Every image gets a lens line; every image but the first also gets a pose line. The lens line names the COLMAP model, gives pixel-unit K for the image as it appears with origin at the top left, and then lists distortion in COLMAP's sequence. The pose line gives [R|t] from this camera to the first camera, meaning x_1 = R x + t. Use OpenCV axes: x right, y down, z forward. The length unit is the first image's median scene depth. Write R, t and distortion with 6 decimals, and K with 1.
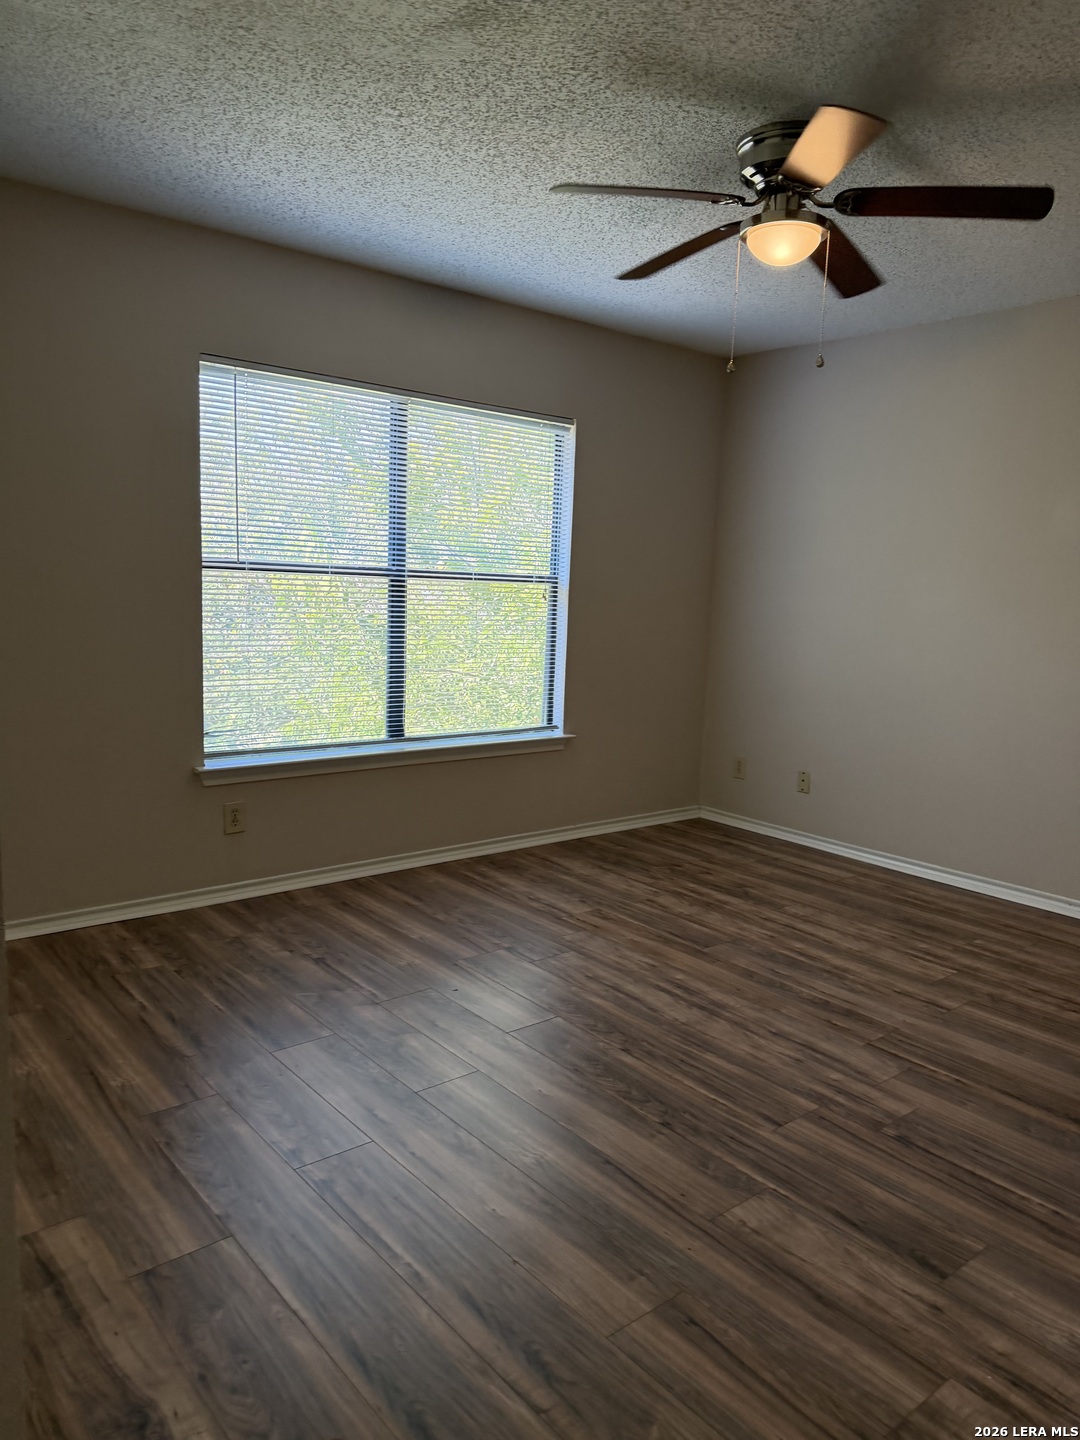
lens RADIAL K [[1023.8, 0, 533.3], [0, 1023.8, 719.9], [0, 0, 1]] dist [0.069280, -0.075585]
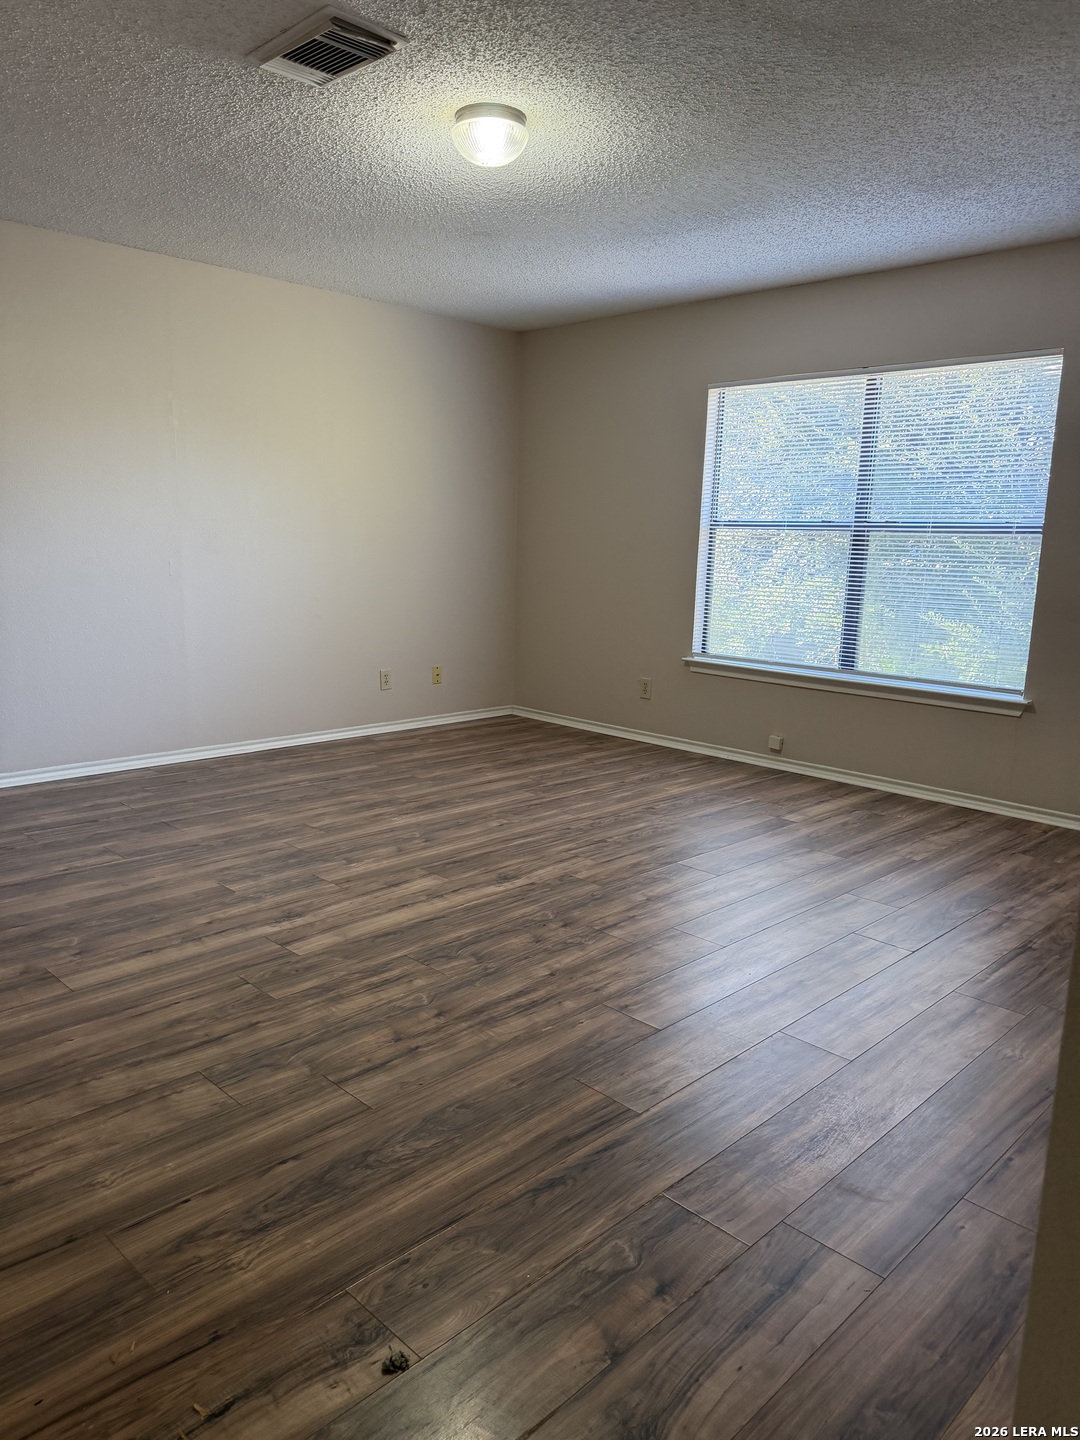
lens RADIAL K [[1023.8, 0, 533.3], [0, 1023.8, 719.9], [0, 0, 1]] dist [0.069280, -0.075585]
pose [[0.095750, 0.146572, -0.984555, 1.487021], [-0.159727, 0.978545, 0.130144, -0.030902], [0.982507, 0.144798, 0.117108, 0.773717]]
